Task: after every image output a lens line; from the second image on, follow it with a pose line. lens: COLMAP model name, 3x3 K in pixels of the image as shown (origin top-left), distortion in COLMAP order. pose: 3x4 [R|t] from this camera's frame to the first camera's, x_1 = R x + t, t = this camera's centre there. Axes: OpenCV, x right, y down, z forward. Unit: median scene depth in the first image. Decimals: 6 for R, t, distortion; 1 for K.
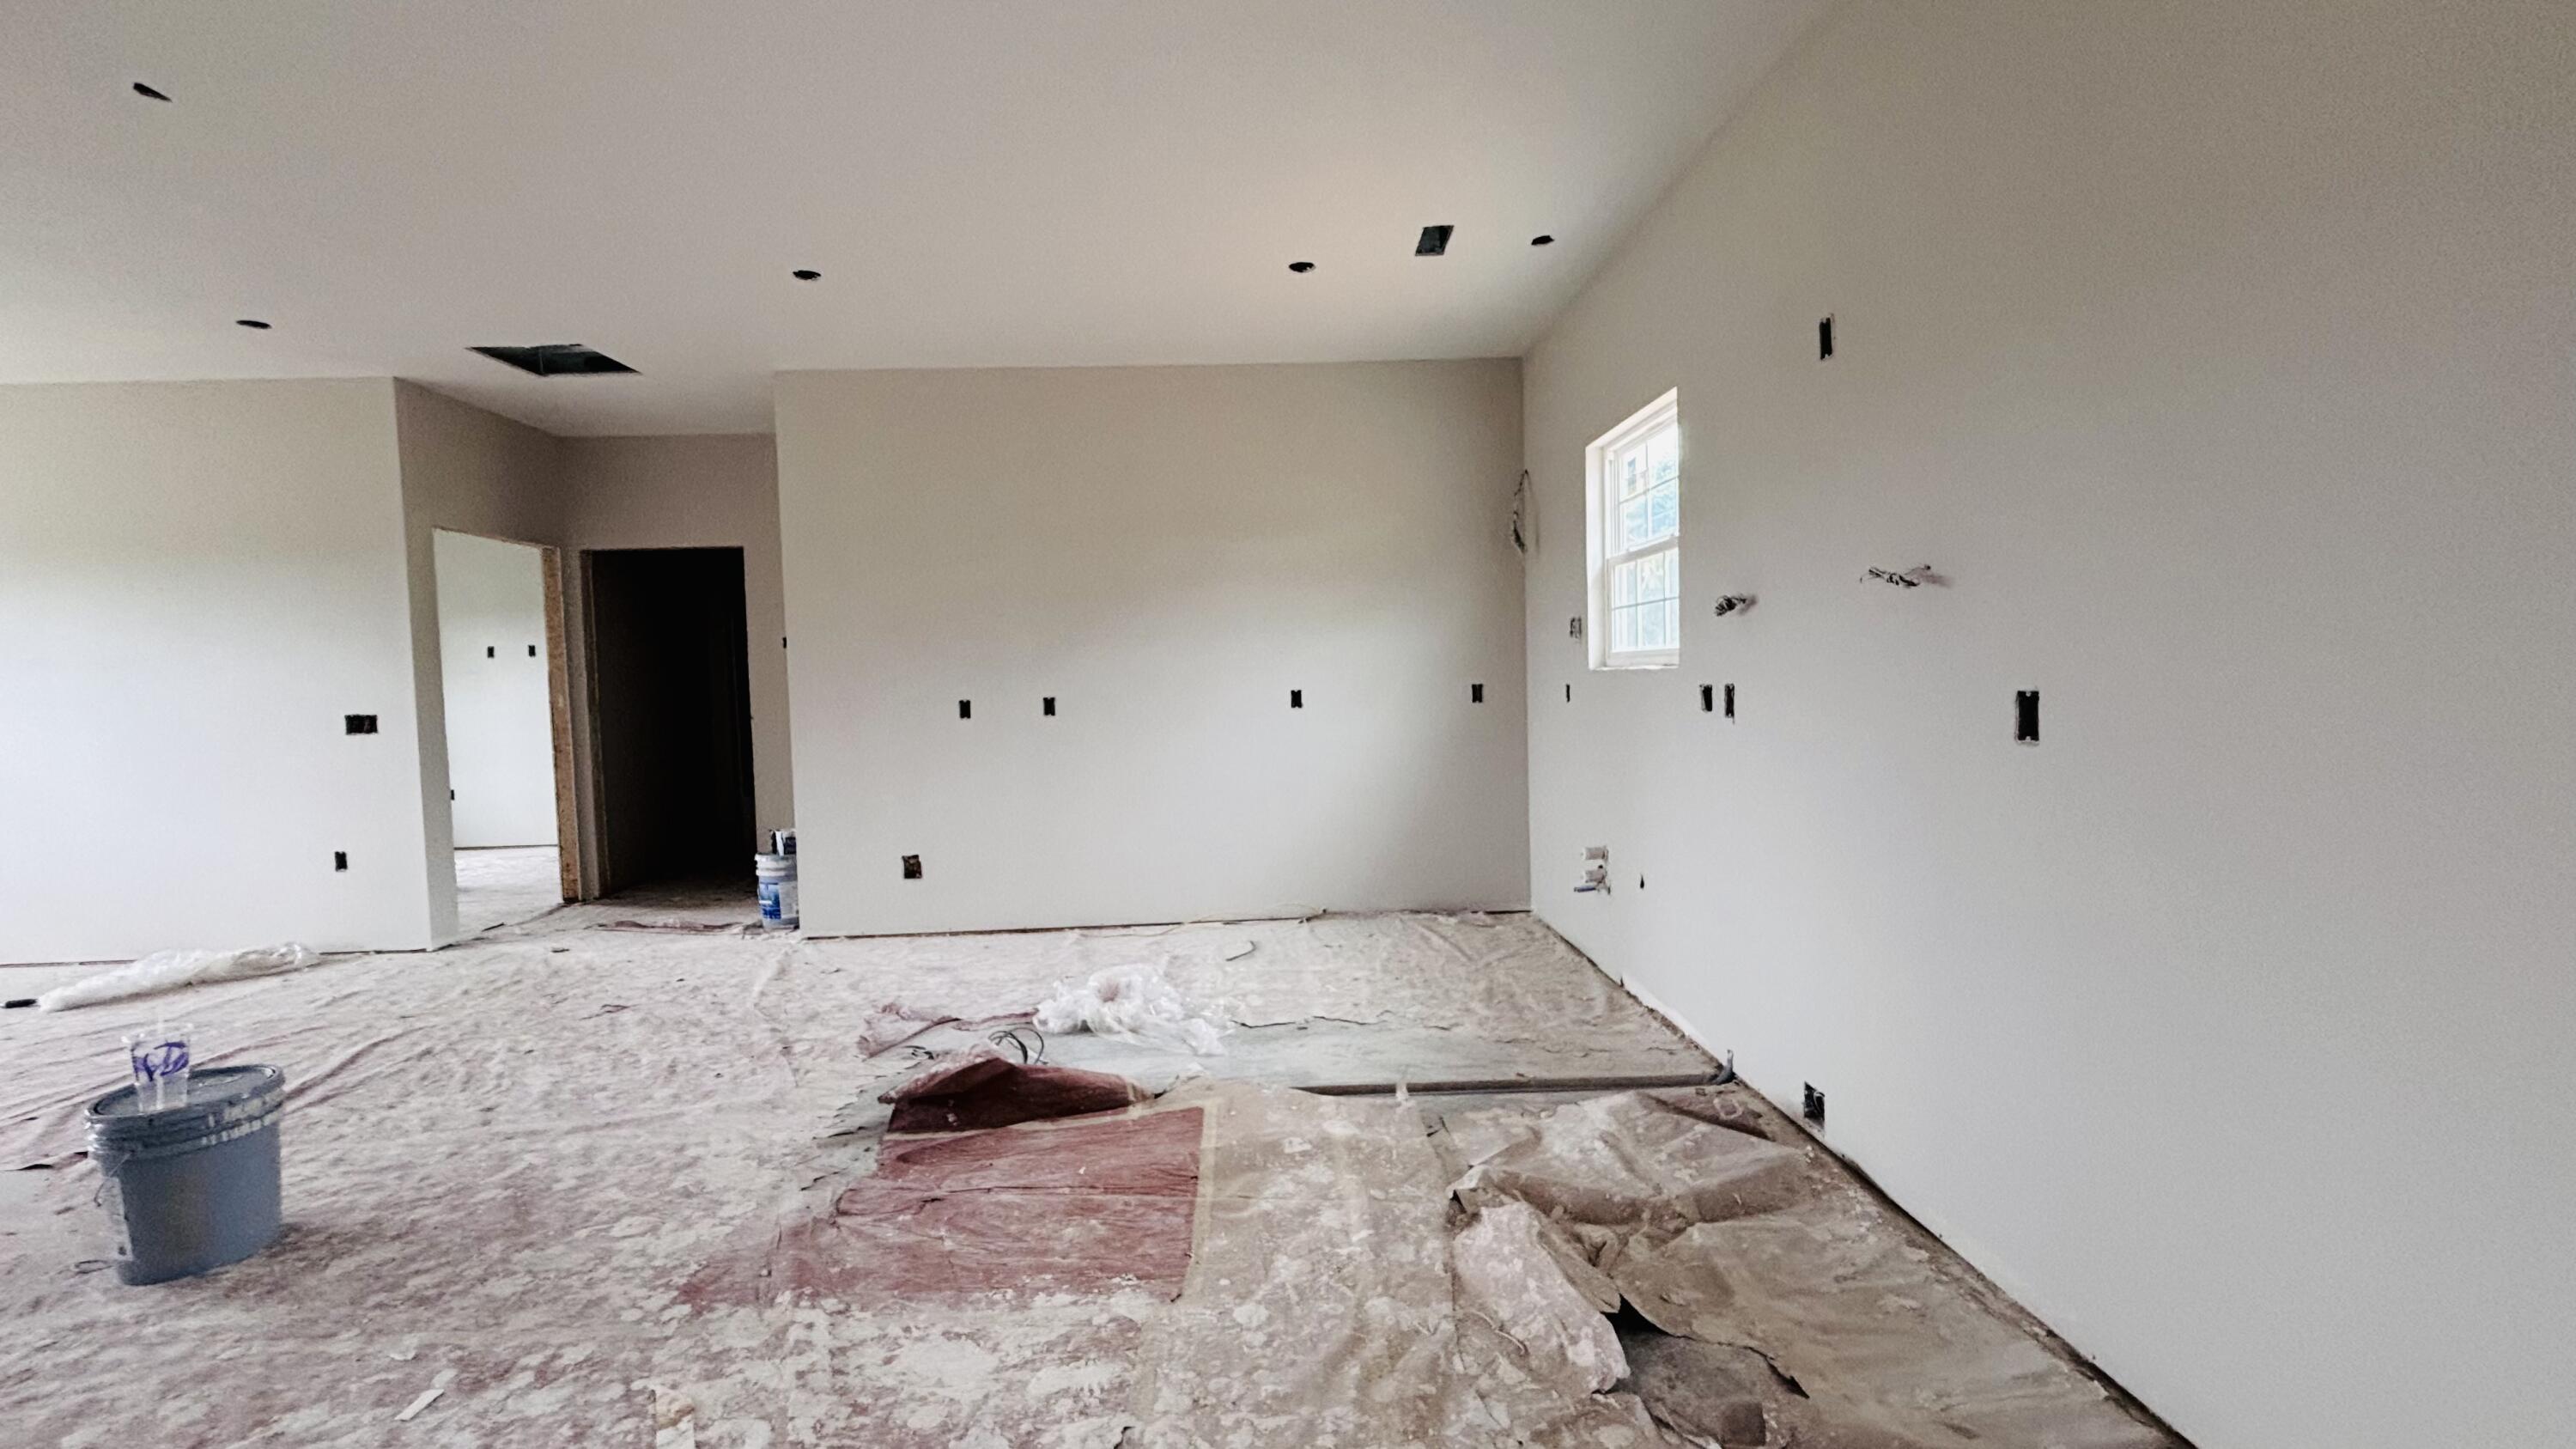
lens RADIAL K [[1054.9, 0, 1288.0], [0, 1054.9, 721.9], [0, 0, 1]] dist [0.002337, 0.000993]
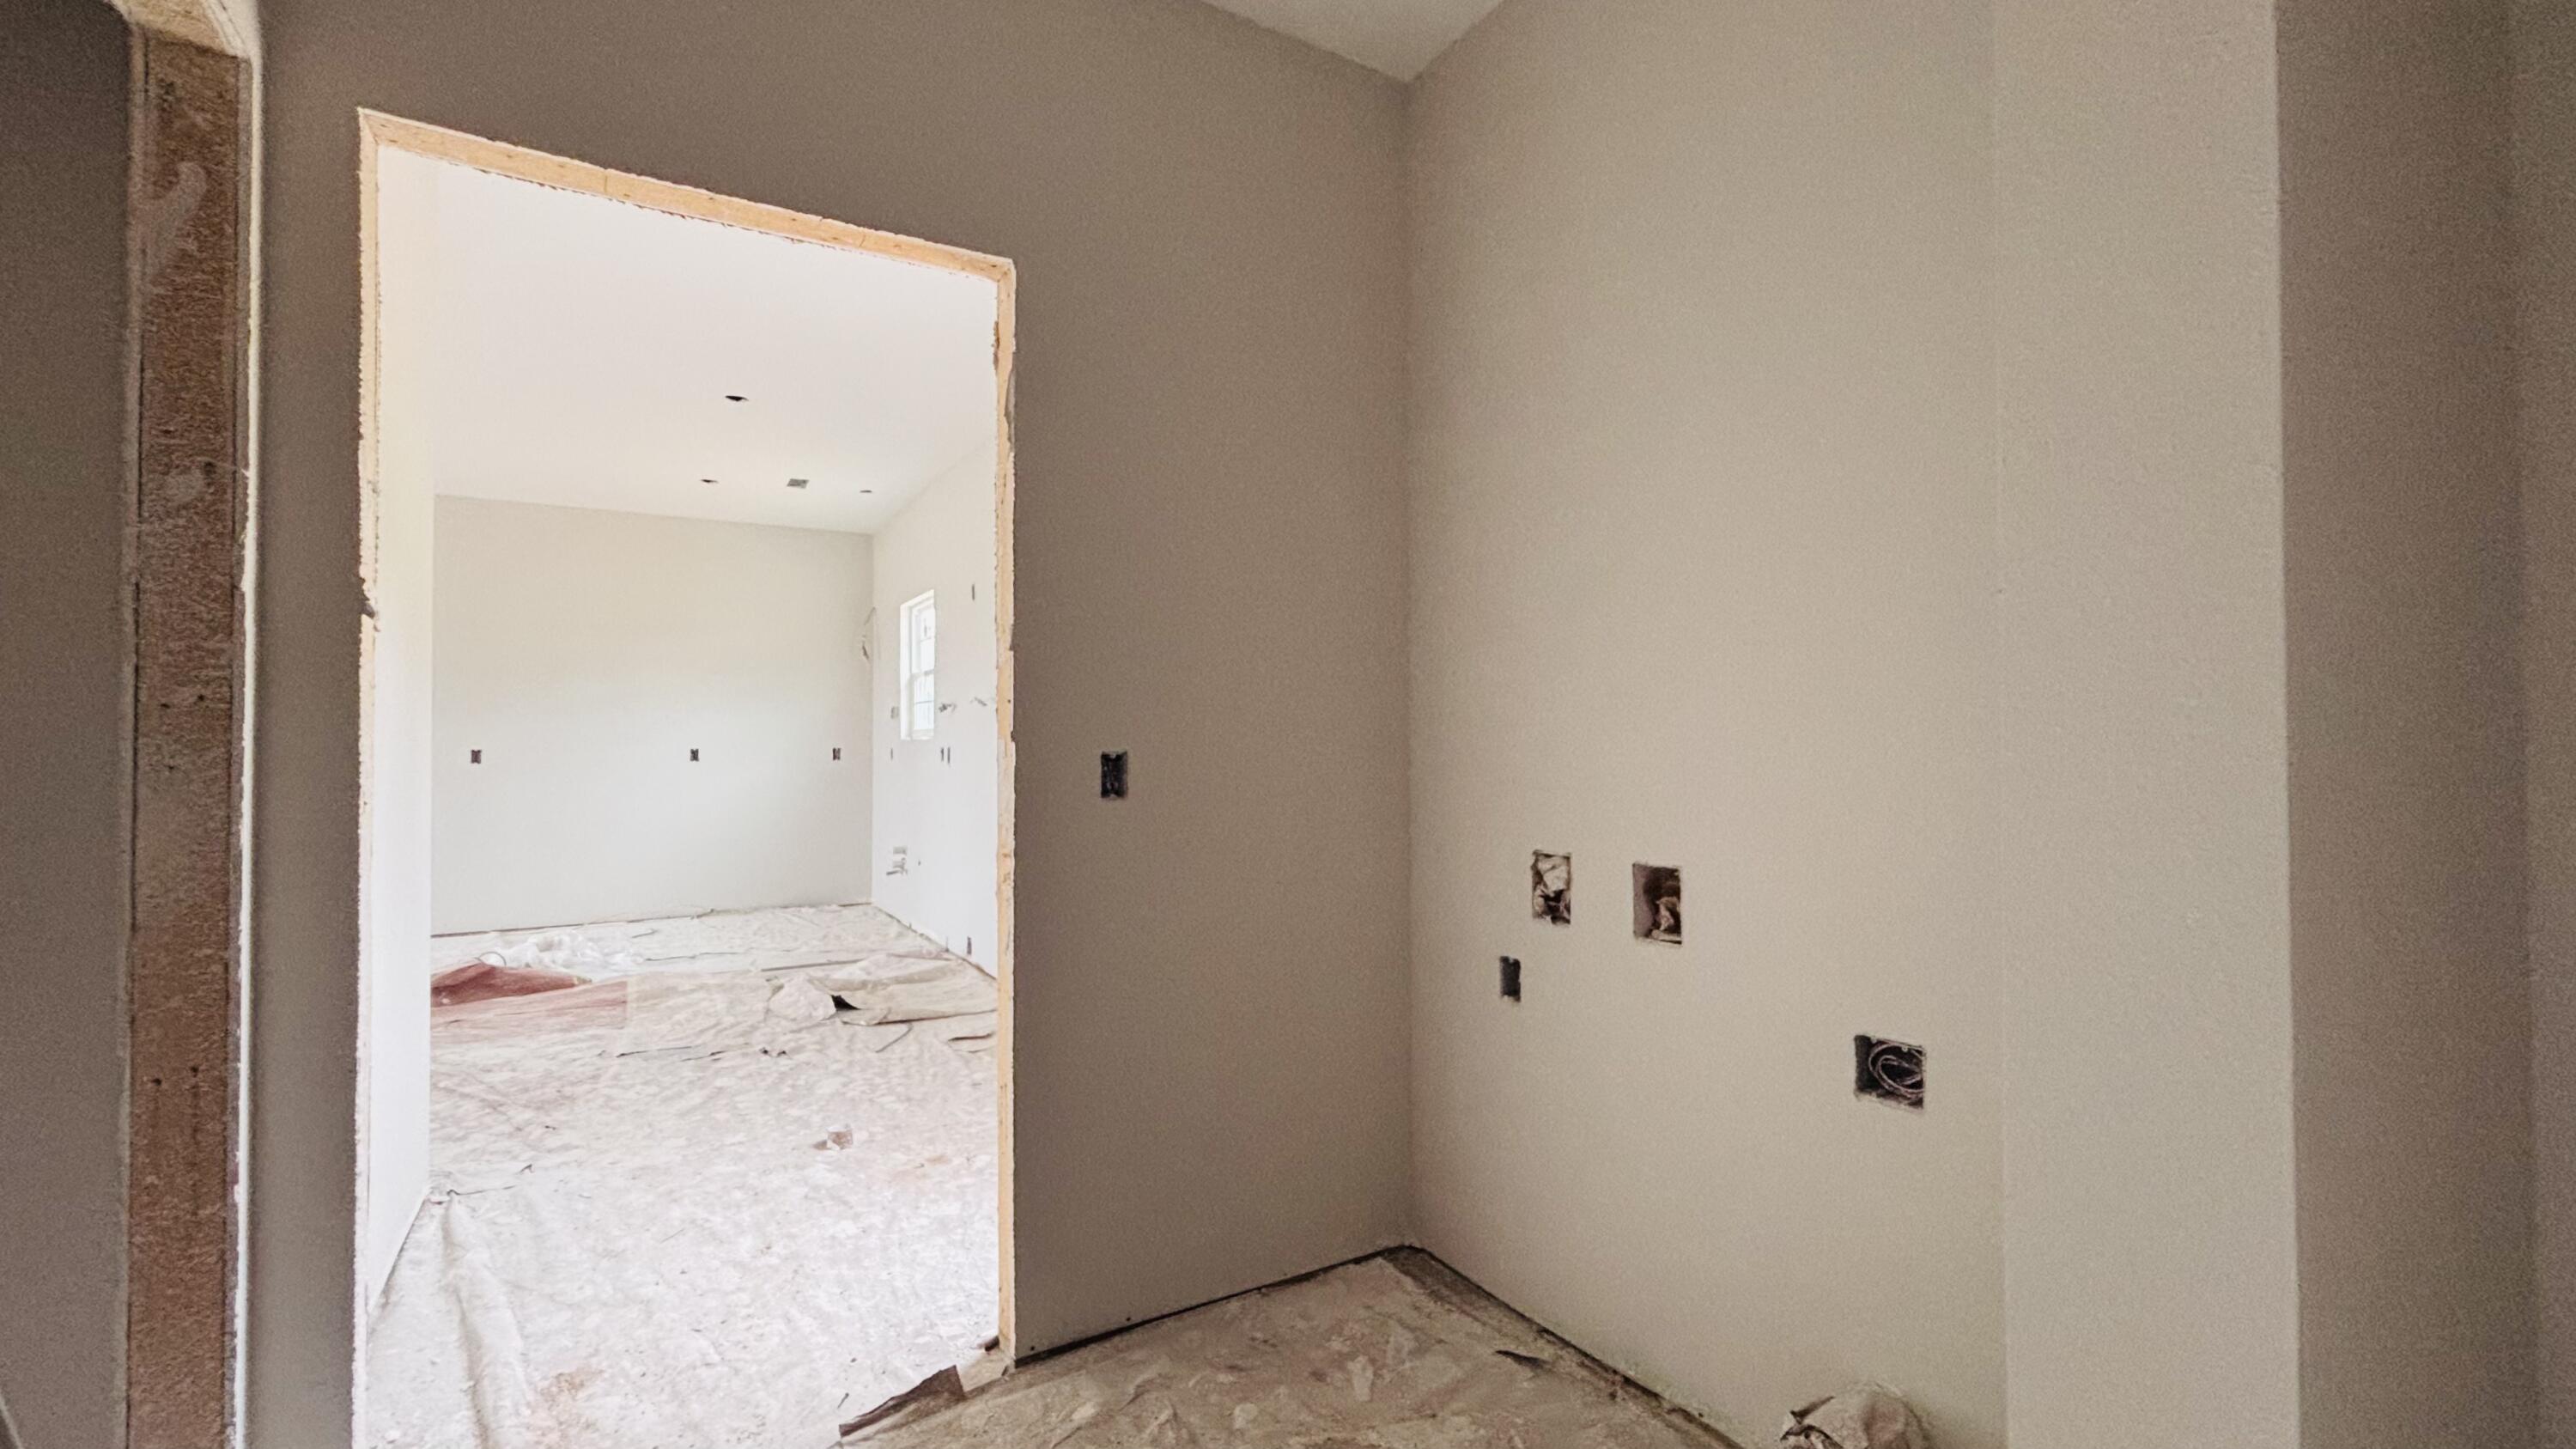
lens RADIAL K [[1054.9, 0, 1272.3], [0, 1054.9, 726.7], [0, 0, 1]] dist [0.002337, 0.000993]
pose [[0.872733, 0.032591, 0.487108, -0.008475], [-0.000282, 0.997803, -0.066255, 0.039564], [-0.488197, 0.057686, 0.870825, -0.715344]]
